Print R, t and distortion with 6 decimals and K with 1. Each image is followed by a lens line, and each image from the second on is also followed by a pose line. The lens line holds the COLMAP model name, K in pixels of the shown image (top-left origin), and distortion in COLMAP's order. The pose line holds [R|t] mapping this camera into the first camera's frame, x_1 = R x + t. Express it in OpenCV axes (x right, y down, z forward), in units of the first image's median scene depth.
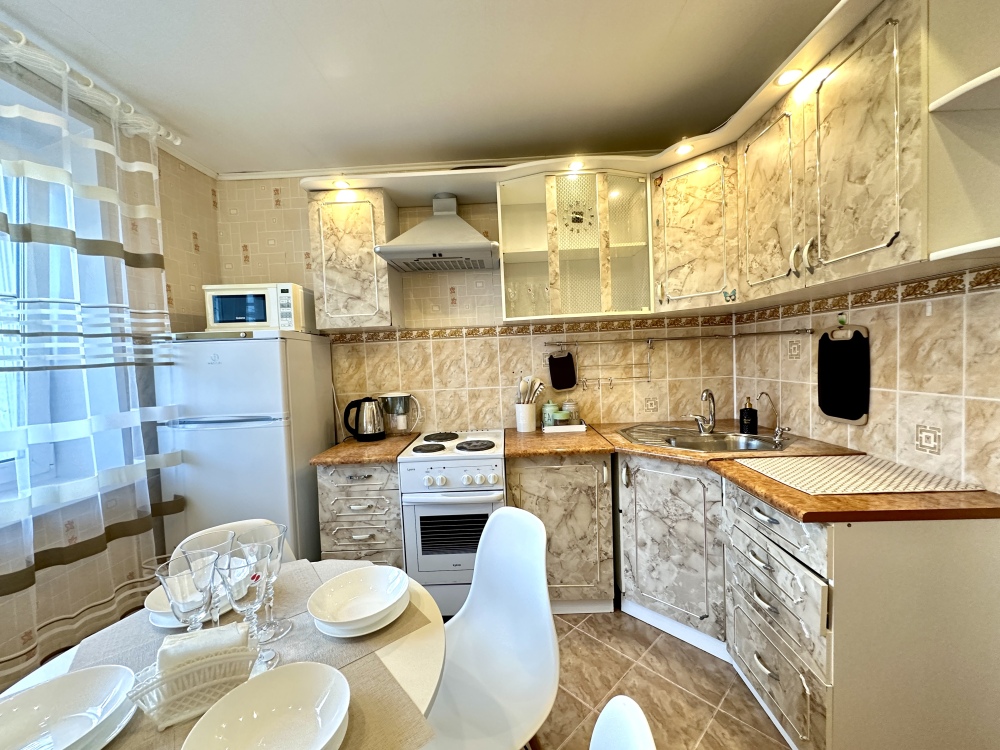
lens RADIAL K [[400.2, 0, 500.9], [0, 400.2, 376.7], [0, 0, 1]] dist [-0.003892, 0.001207]
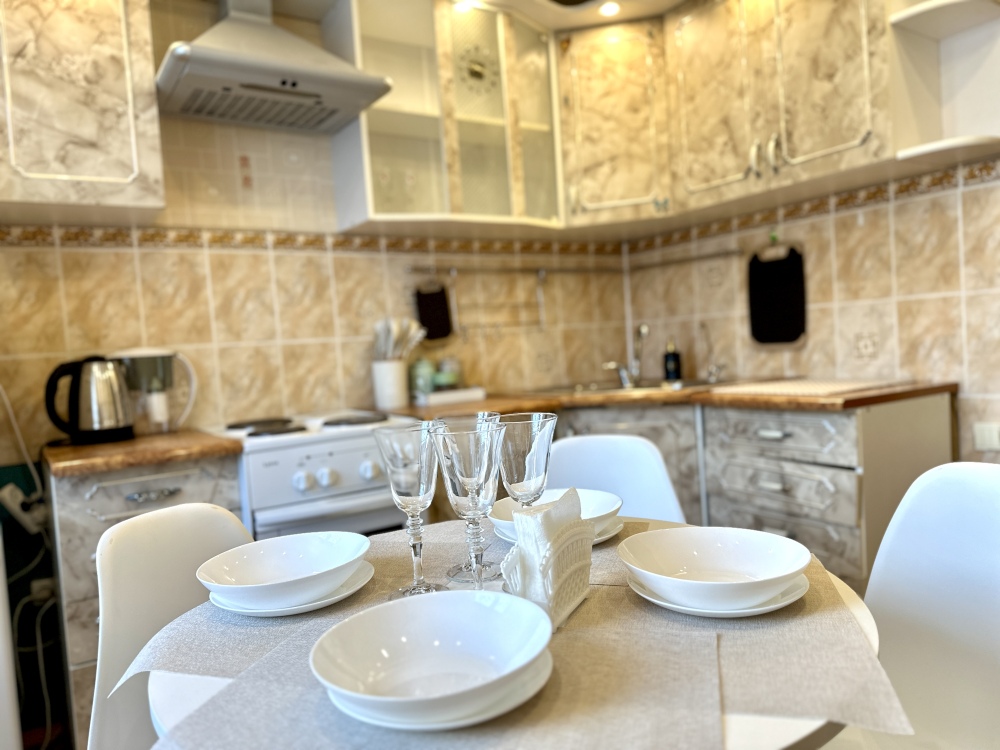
lens RADIAL K [[706.3, 0, 501.8], [0, 706.3, 381.9], [0, 0, 1]] dist [0.058353, -0.075165]
pose [[0.825297, -0.040041, 0.563278, -0.448038], [0.058179, 0.998204, -0.014283, 0.134628], [-0.561695, 0.044558, 0.826144, 0.012220]]
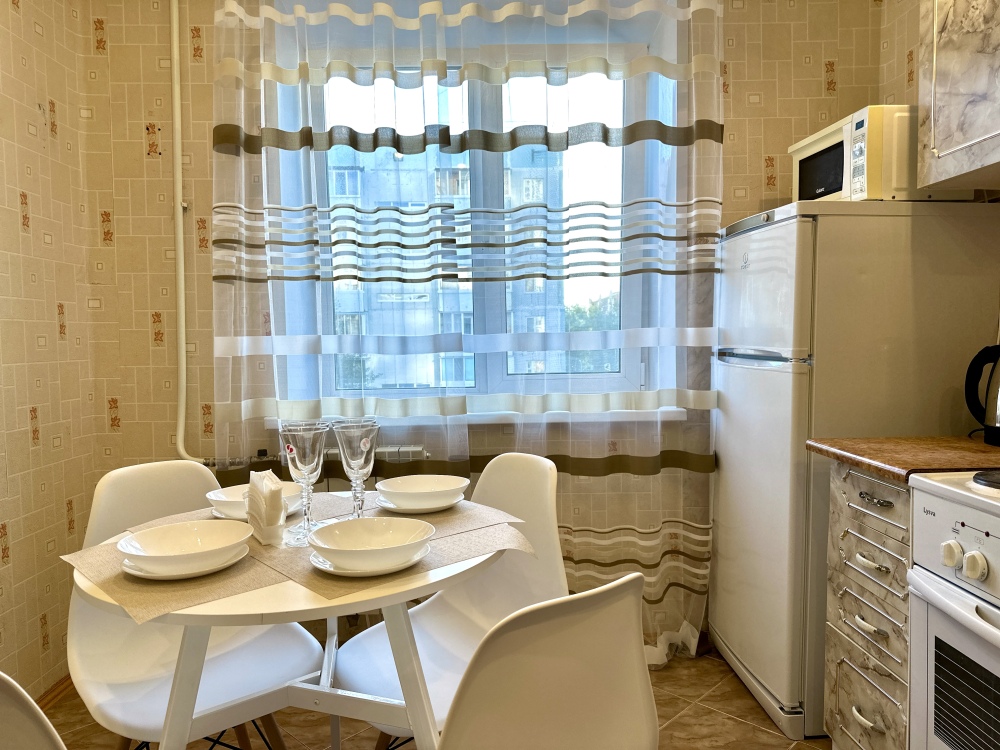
lens RADIAL K [[706.3, 0, 505.1], [0, 706.3, 384.5], [0, 0, 1]] dist [0.058353, -0.075165]
pose [[0.054352, 0.114301, -0.991958, 0.391227], [-0.037870, 0.992948, 0.112340, 0.036813], [0.997803, 0.031460, 0.058297, 0.470096]]
